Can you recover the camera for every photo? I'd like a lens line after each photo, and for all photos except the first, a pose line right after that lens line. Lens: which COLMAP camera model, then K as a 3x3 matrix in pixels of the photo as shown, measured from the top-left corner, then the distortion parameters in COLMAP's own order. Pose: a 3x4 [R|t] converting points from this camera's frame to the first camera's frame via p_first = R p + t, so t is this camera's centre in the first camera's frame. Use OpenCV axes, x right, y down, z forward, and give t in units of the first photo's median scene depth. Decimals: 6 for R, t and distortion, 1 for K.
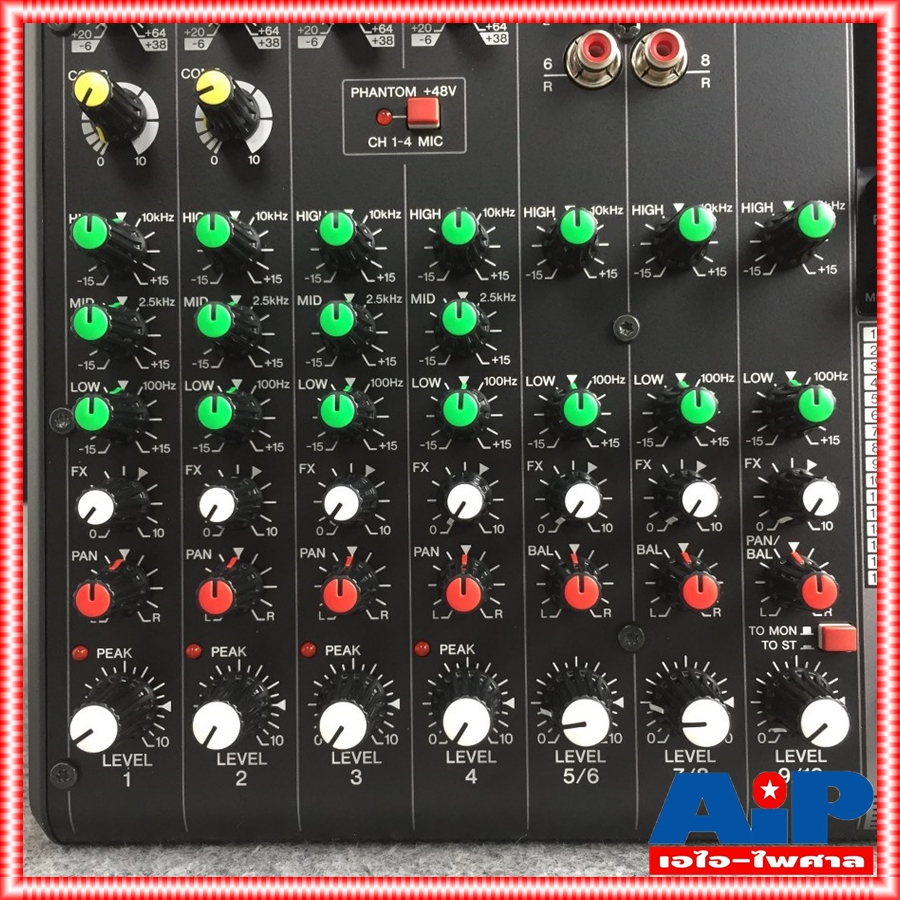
lens RADIAL K [[973.3, 0, 447.2], [0, 973.3, 450.5], [0, 0, 1]] dist [0.033970, 0.000000]
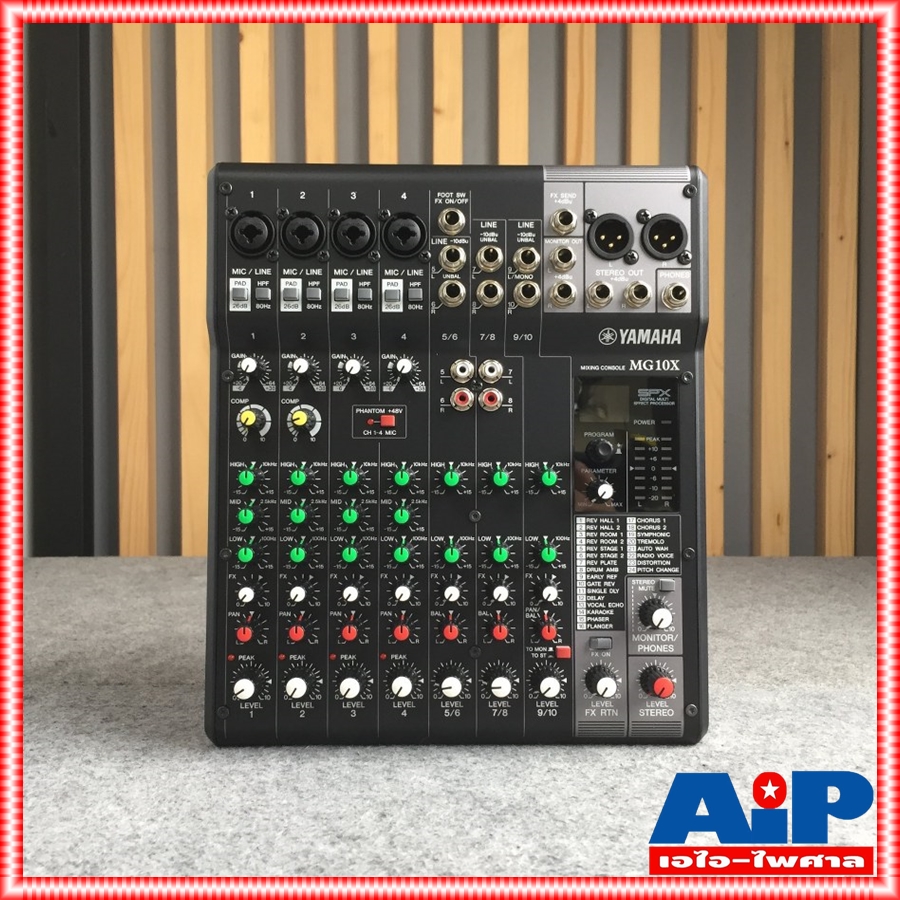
lens RADIAL K [[973.3, 0, 451.7], [0, 973.3, 450.3], [0, 0, 1]] dist [0.033970, 0.000000]
pose [[0.999111, 0.014361, 0.039633, 0.035895], [-0.013131, 0.999429, -0.031117, -0.207204], [-0.040058, 0.030569, 0.998730, -1.282472]]
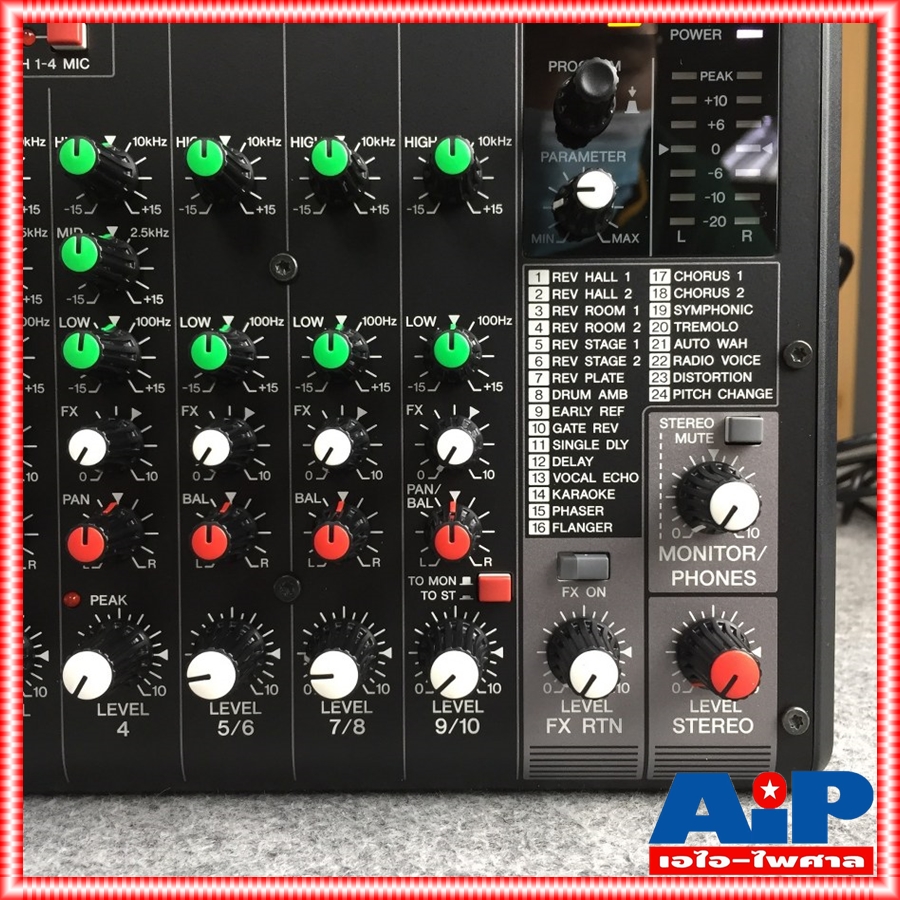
lens RADIAL K [[1012.8, 0, 467.5], [0, 1012.8, 448.1], [0, 0, 1]] dist [0.032969, 0.000000]
pose [[0.999818, 0.006968, 0.017772, 0.345268], [-0.007928, 0.998481, 0.054532, -0.004337], [-0.017365, -0.054663, 0.998354, -0.007000]]
